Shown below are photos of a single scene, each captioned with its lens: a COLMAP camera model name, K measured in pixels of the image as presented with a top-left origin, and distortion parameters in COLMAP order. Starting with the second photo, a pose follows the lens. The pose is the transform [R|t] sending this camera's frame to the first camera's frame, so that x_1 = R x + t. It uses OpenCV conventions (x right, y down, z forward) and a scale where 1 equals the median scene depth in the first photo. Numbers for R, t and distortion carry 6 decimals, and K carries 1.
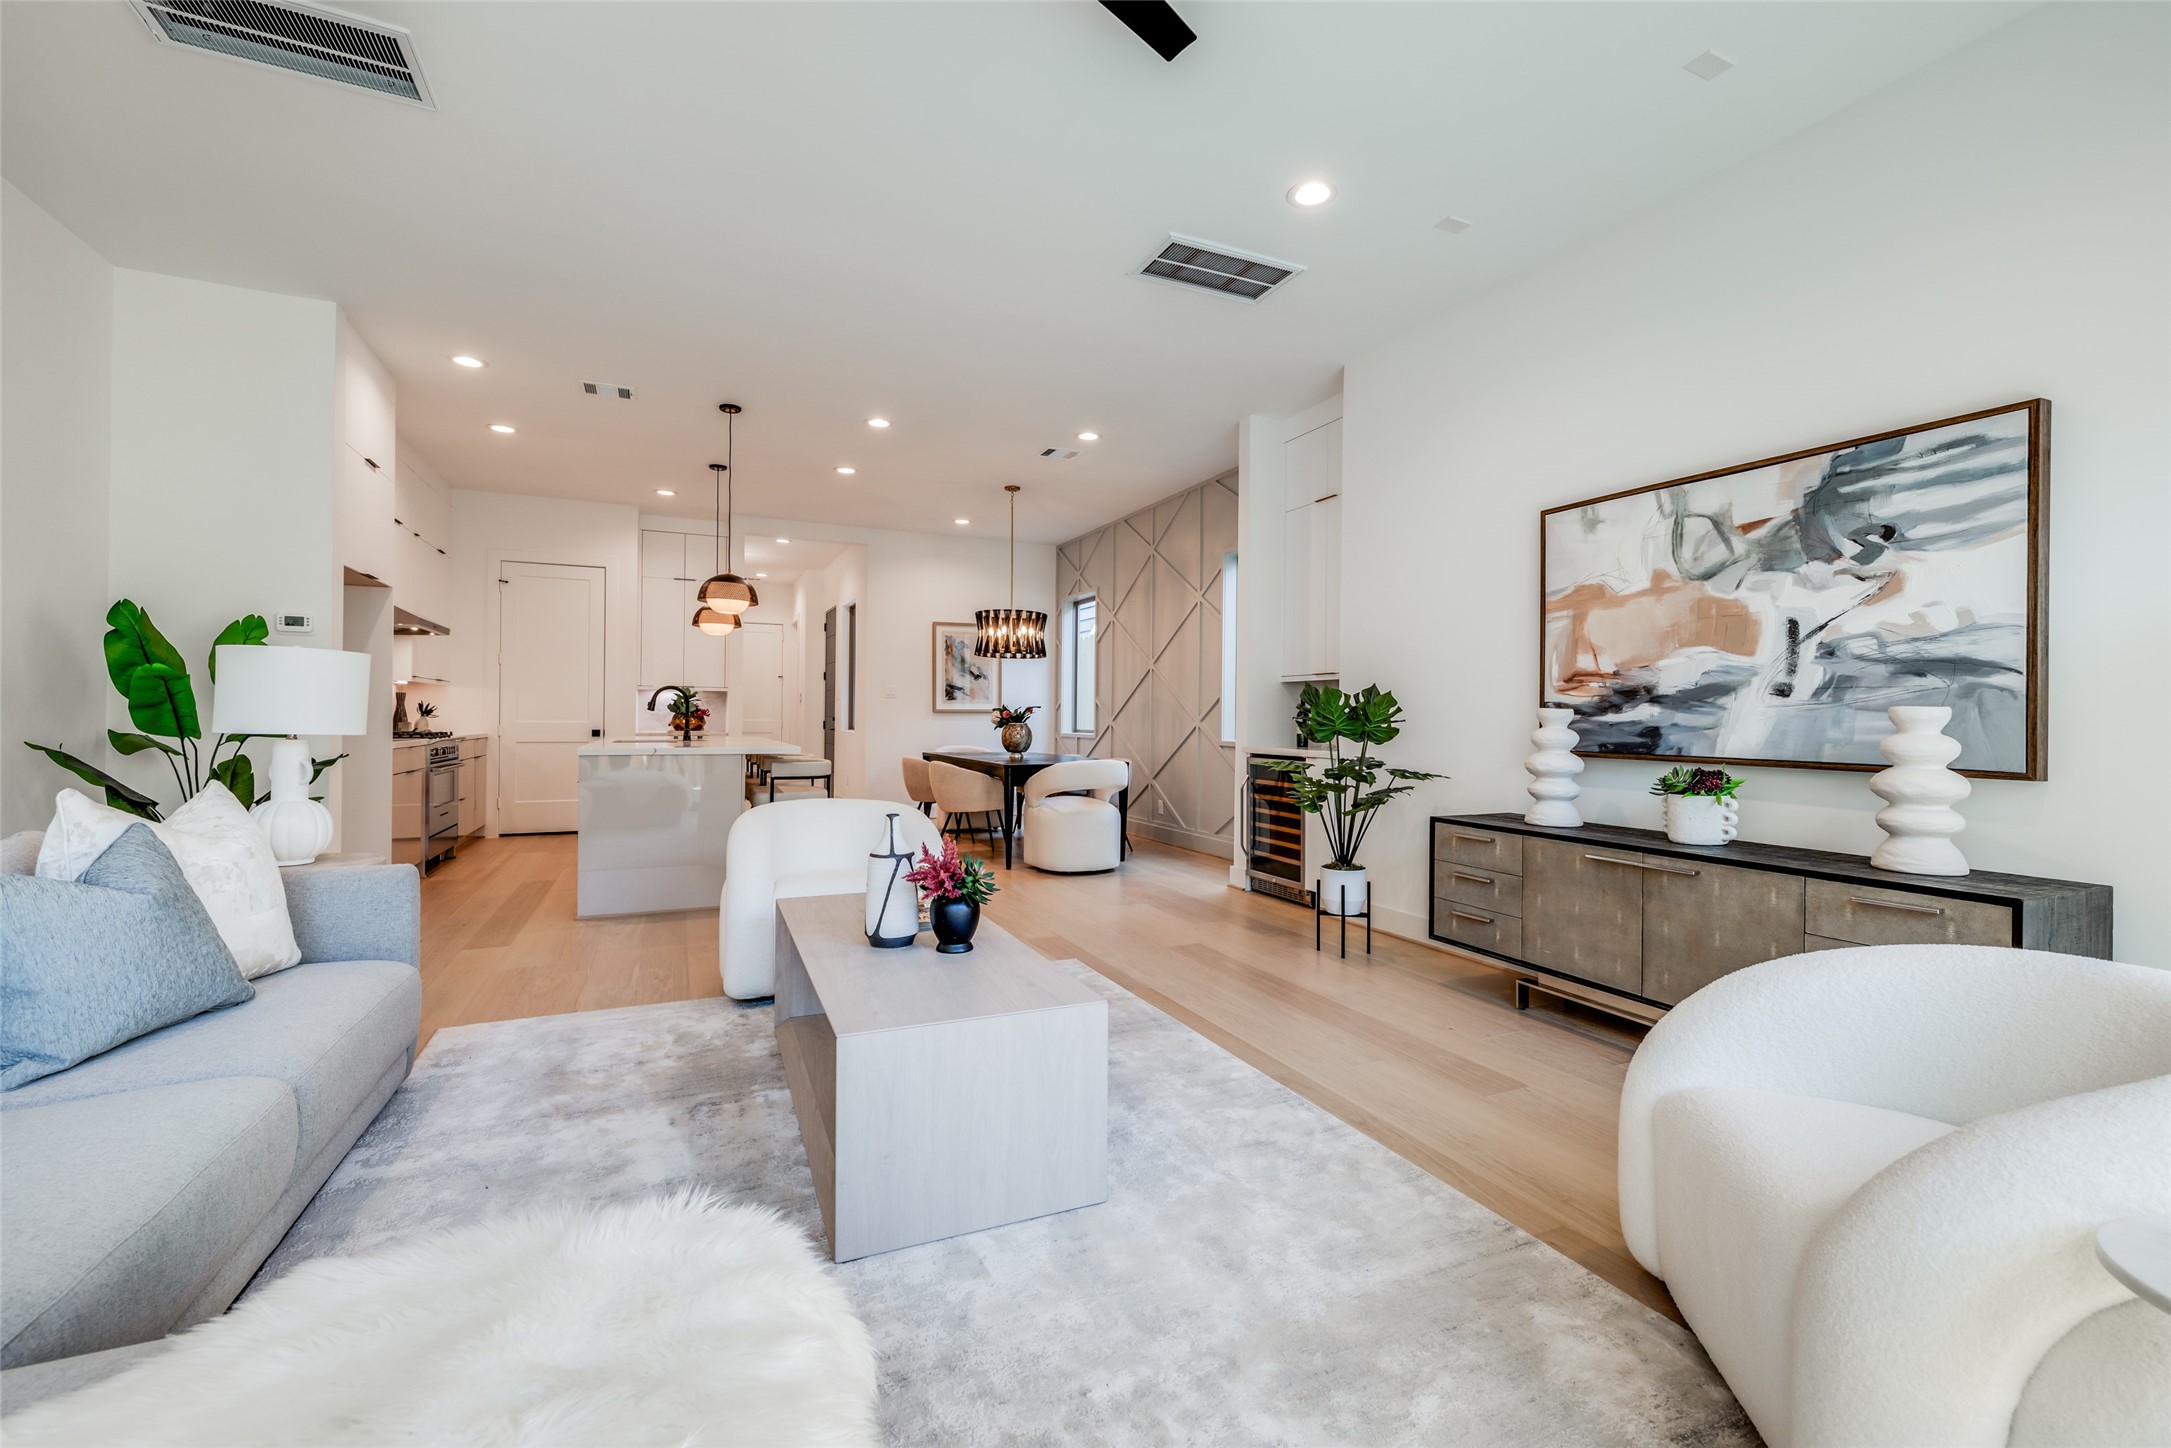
lens RADIAL K [[929.4, 0, 1108.2], [0, 929.4, 717.5], [0, 0, 1]] dist [-0.005814, 0.002276]
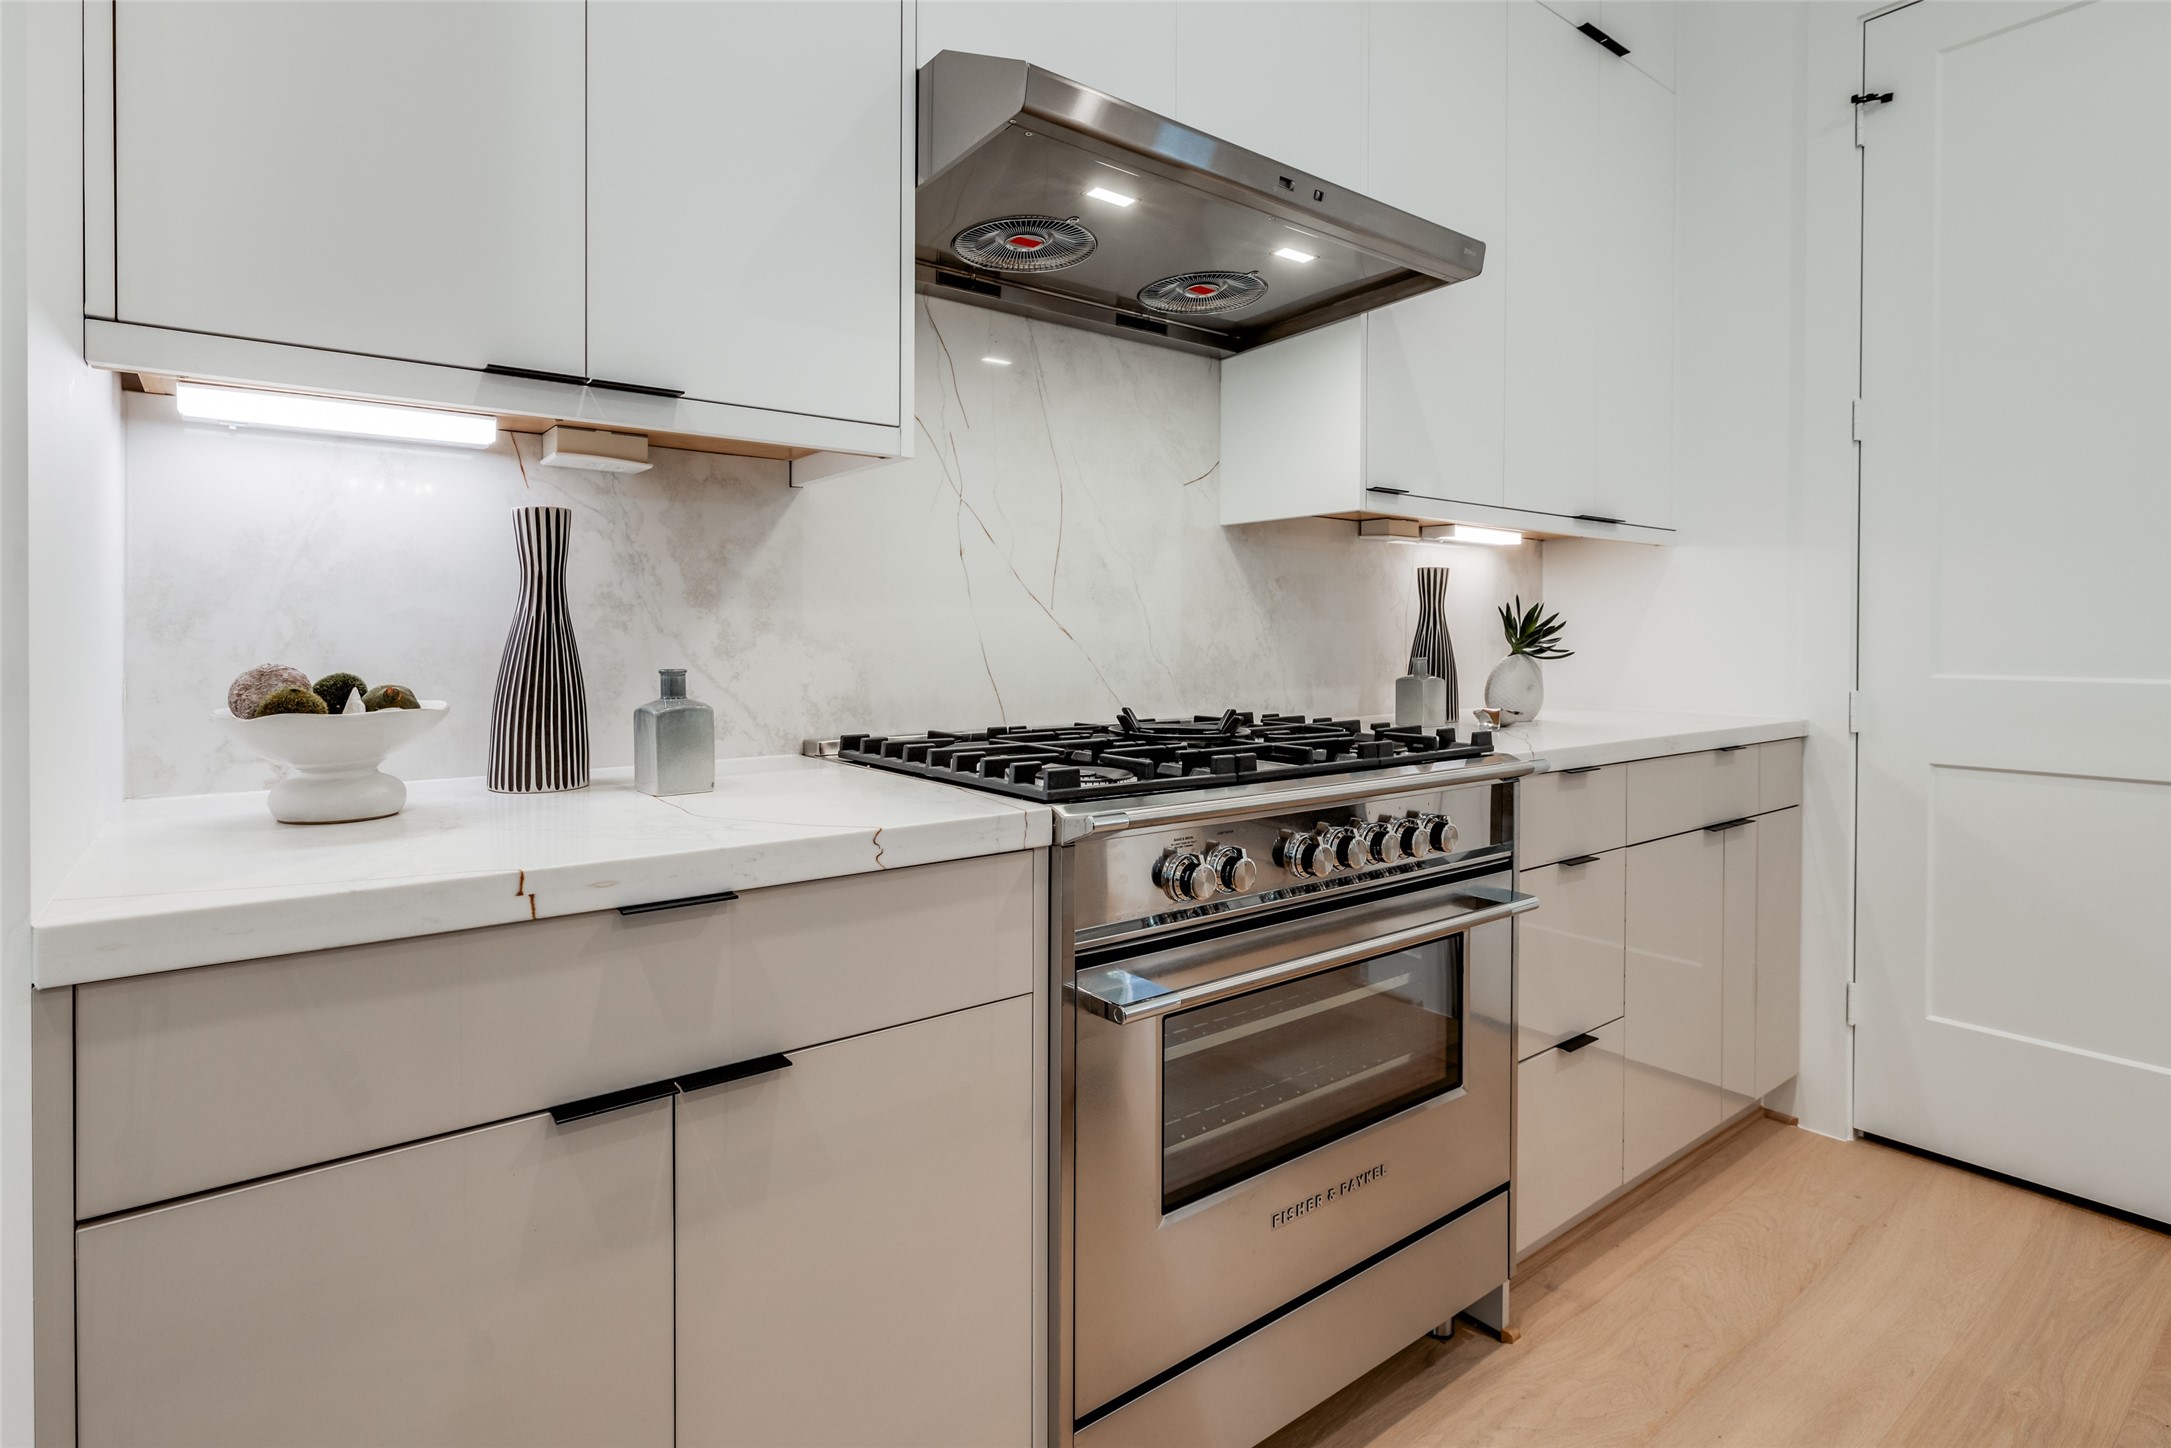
lens RADIAL K [[1048.4, 0, 988.3], [0, 1048.4, 640.3], [0, 0, 1]] dist [-0.003103, -0.002923]
pose [[0.164528, 0.000554, -0.986372, -0.908071], [-0.002622, 0.999997, 0.000124, -0.009997], [0.986369, 0.002565, 0.164529, 1.562650]]
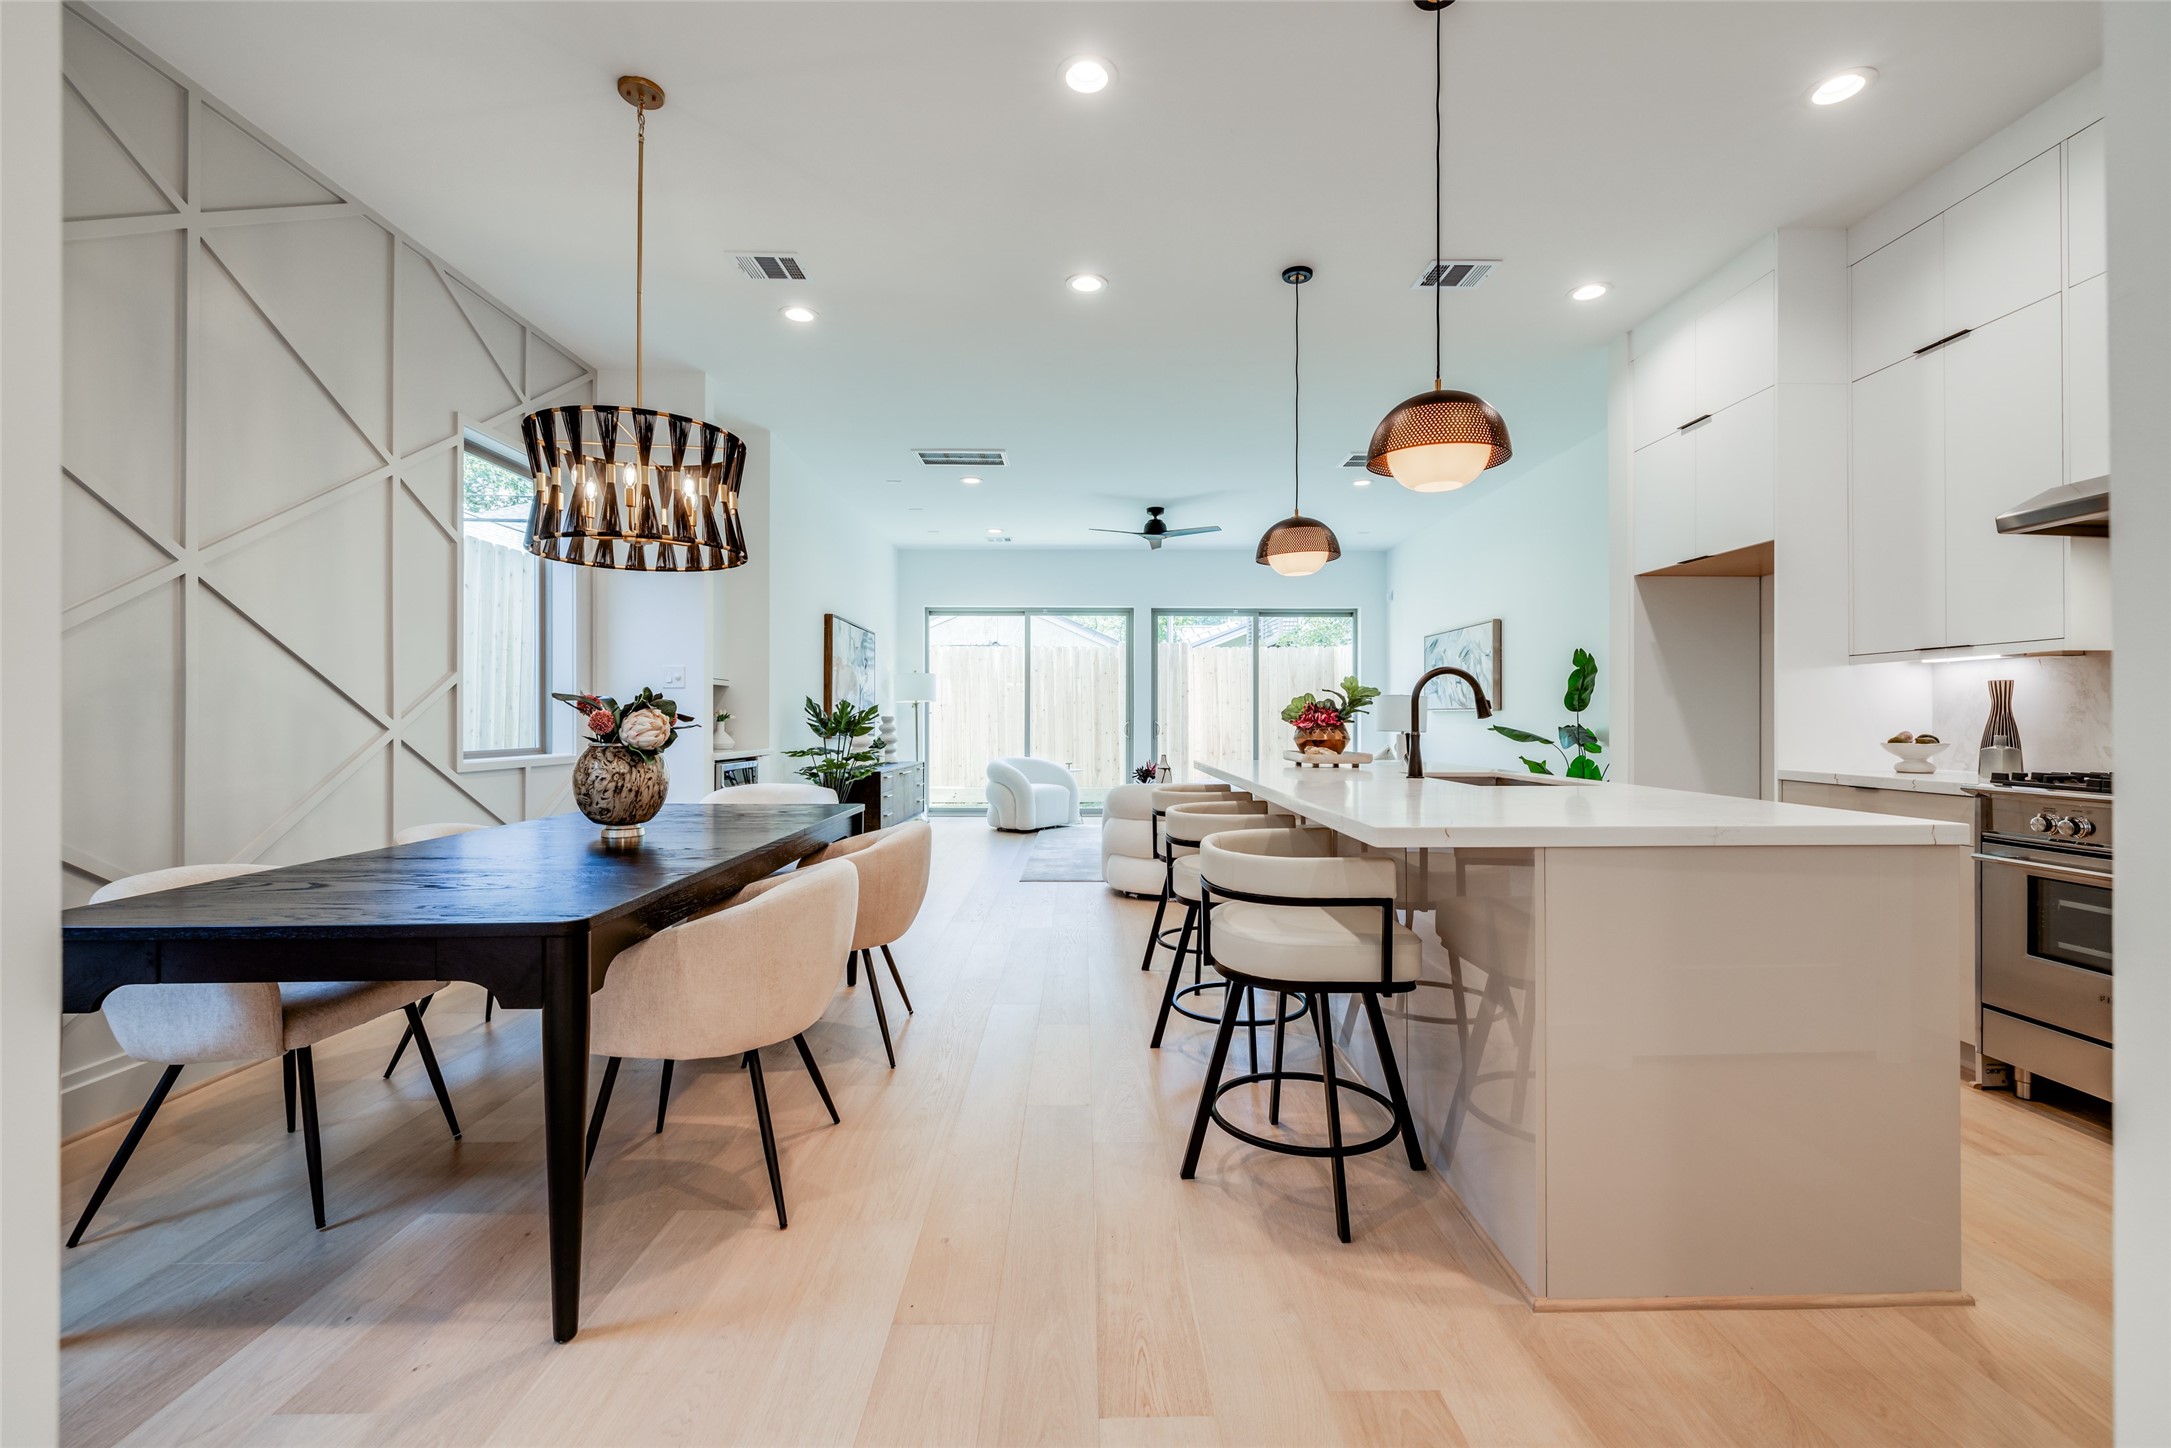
lens RADIAL K [[929.4, 0, 1092.2], [0, 929.4, 709.5], [0, 0, 1]] dist [-0.005814, 0.002276]
pose [[-0.910381, -0.003734, 0.413755, -0.860502], [-0.008367, 0.999921, -0.009386, -0.008820], [-0.413687, -0.012006, -0.910340, 2.621846]]
